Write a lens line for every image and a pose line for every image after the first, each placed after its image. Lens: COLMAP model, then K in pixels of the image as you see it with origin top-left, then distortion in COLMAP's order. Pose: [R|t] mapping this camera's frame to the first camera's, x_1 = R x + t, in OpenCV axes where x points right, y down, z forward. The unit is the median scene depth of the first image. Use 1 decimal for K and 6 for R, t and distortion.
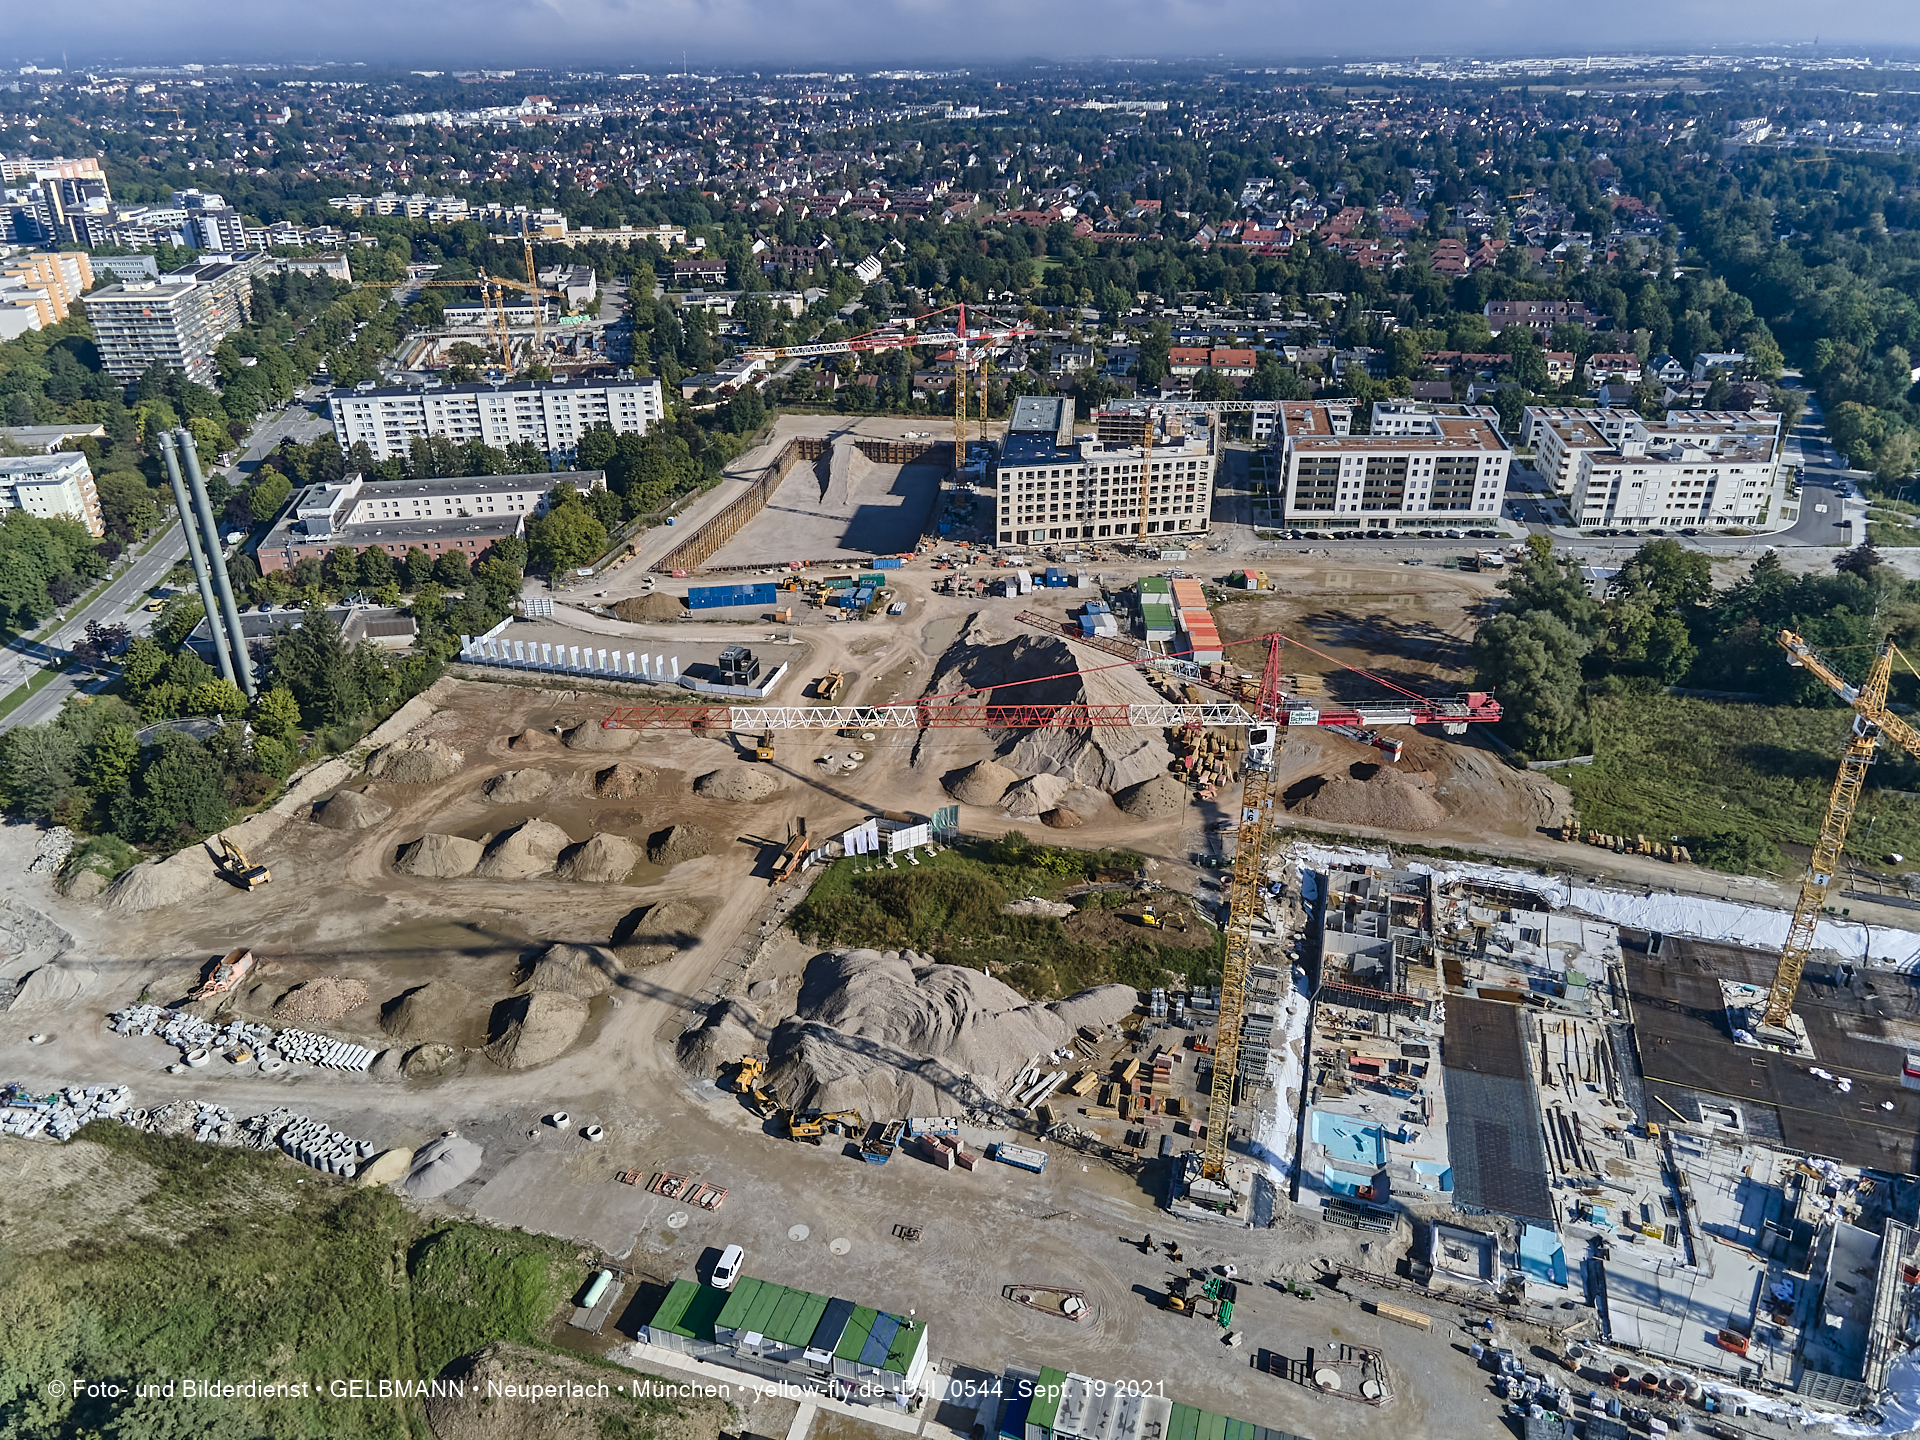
lens RADIAL K [[1393.4, 0, 958.1], [0, 1393.4, 719.0], [0, 0, 1]] dist [0.019902, 0.037991]
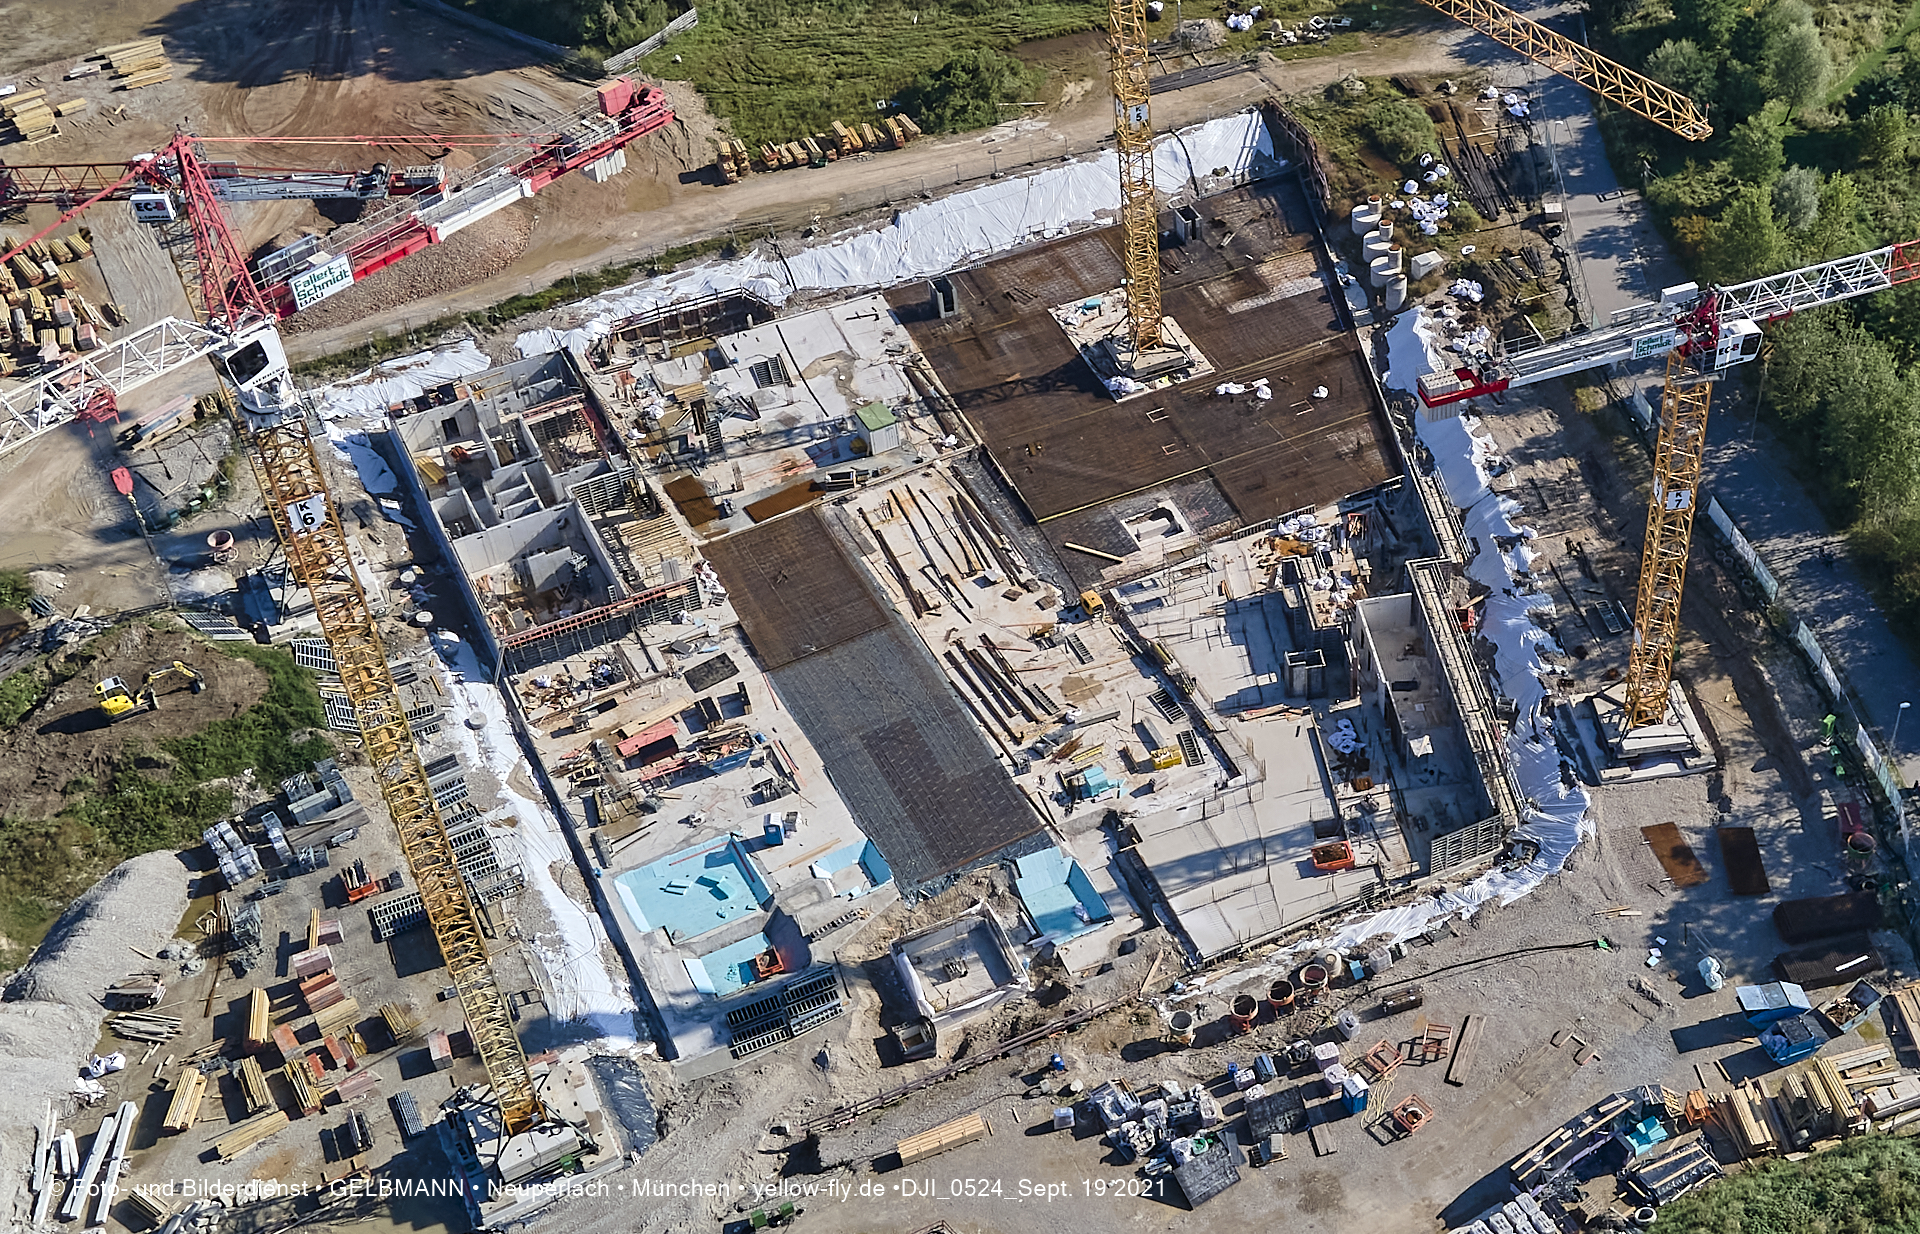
lens RADIAL K [[2341.9, 0, 1252.7], [0, 2341.9, 510.3], [0, 0, 1]] dist [0.029058, 0.000000]
pose [[0.700560, -0.473721, 0.533671, 0.009173], [0.326190, 0.877745, 0.350948, -0.062039], [-0.634678, -0.071782, 0.769436, 0.124940]]
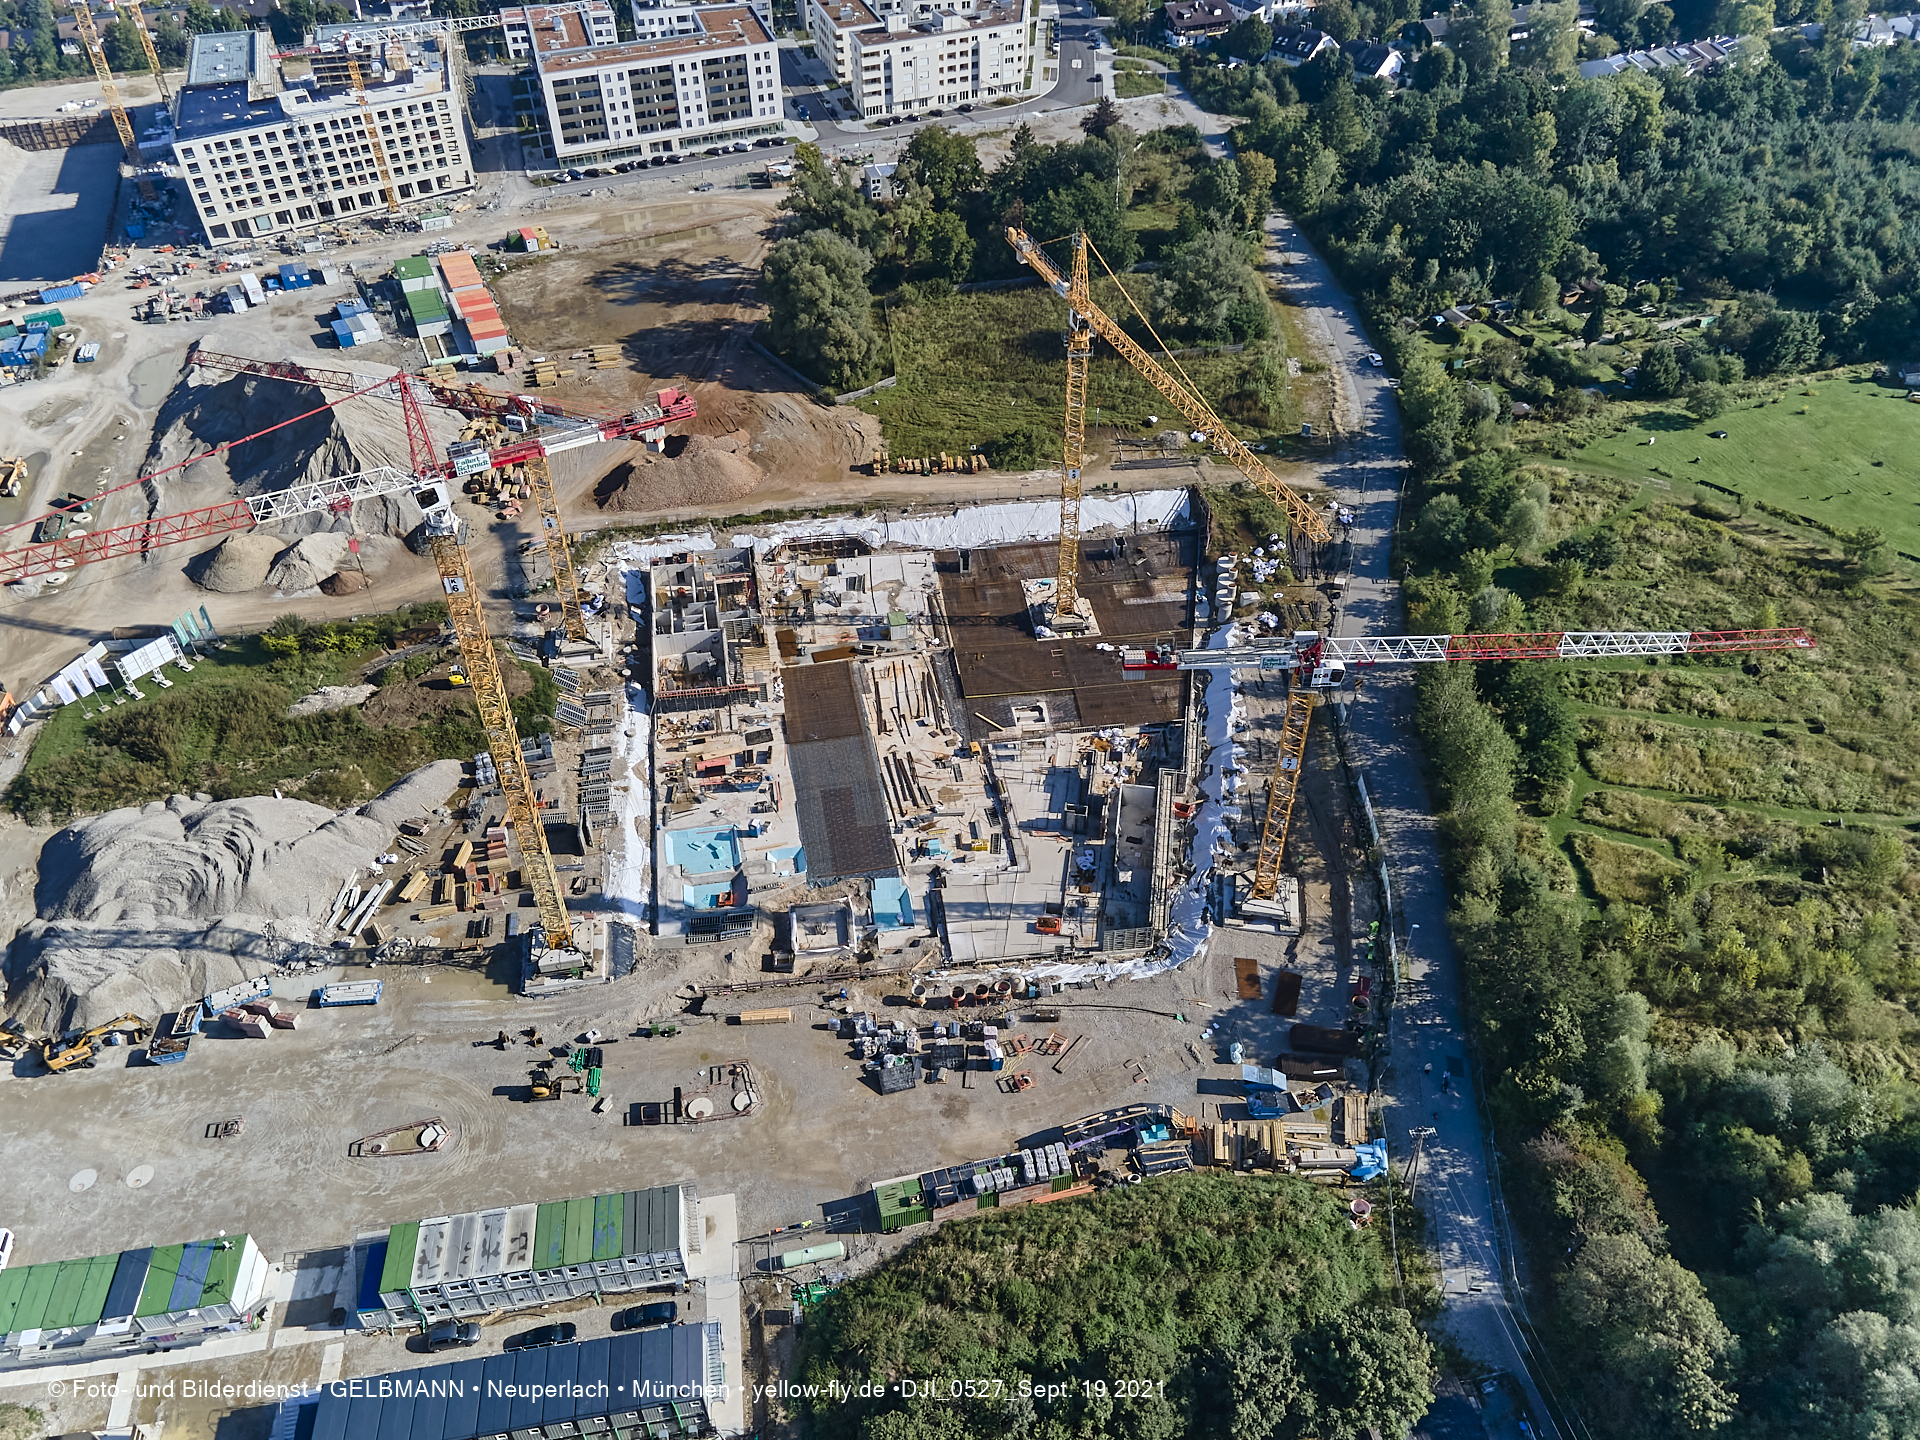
lens RADIAL K [[1393.4, 0, 958.0], [0, 1393.4, 717.8], [0, 0, 1]] dist [0.019902, 0.037991]
pose [[0.899120, -0.291317, 0.326678, 0.111356], [0.199270, 0.936951, 0.287078, -0.024518], [-0.389712, -0.193021, 0.900482, 0.051130]]
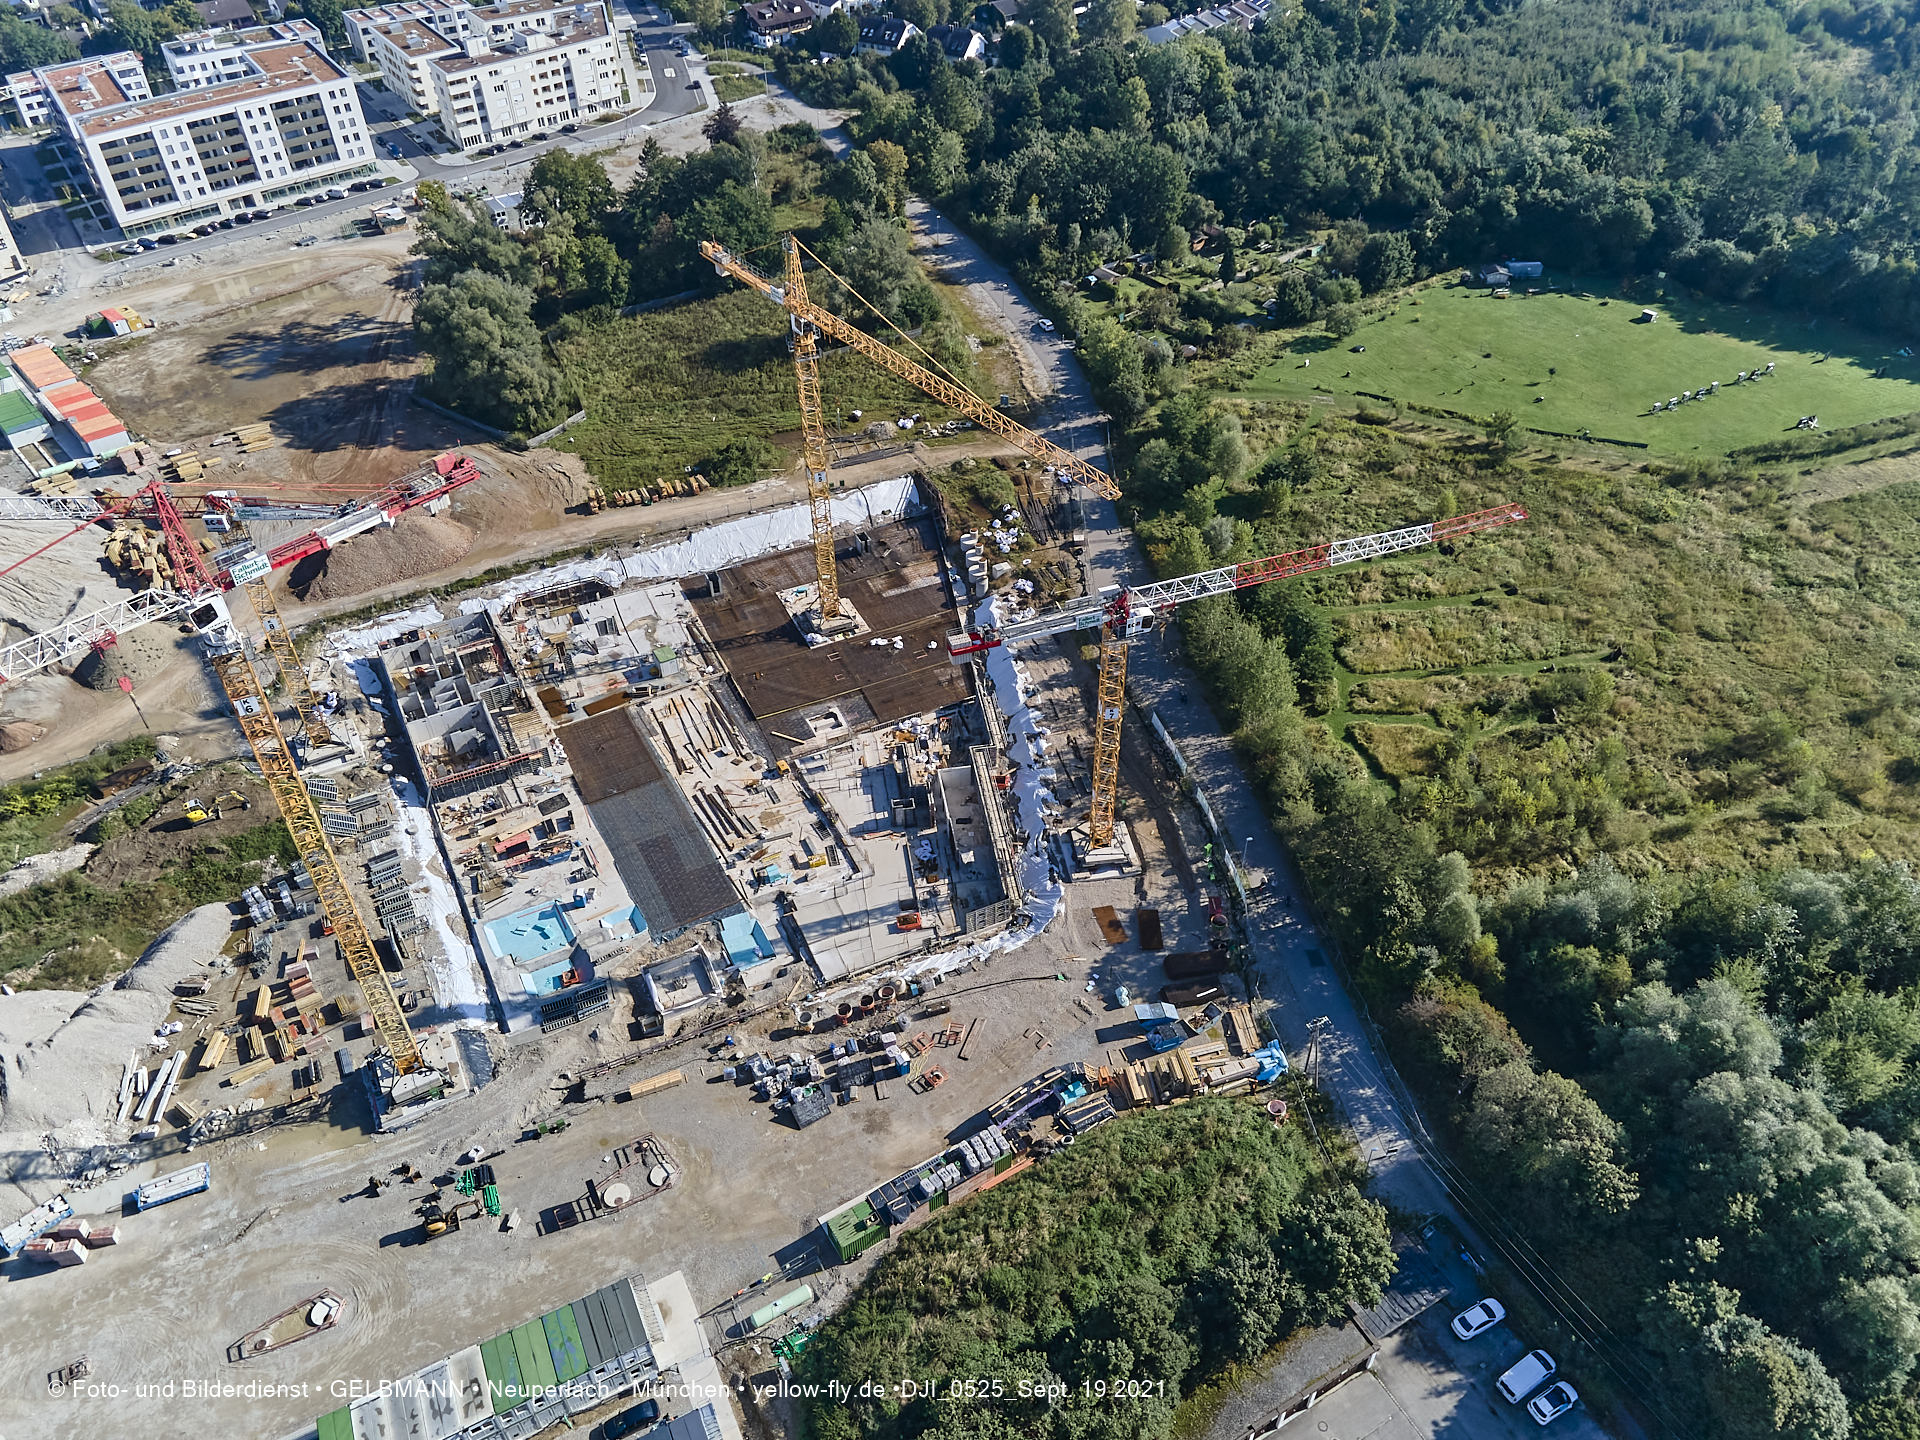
lens RADIAL K [[1393.4, 0, 958.4], [0, 1393.4, 718.2], [0, 0, 1]] dist [0.019902, 0.037991]
pose [[0.721844, -0.461242, 0.515943, 0.054467], [0.316073, 0.882950, 0.347128, -0.043075], [-0.615661, -0.087497, 0.783138, 0.087058]]
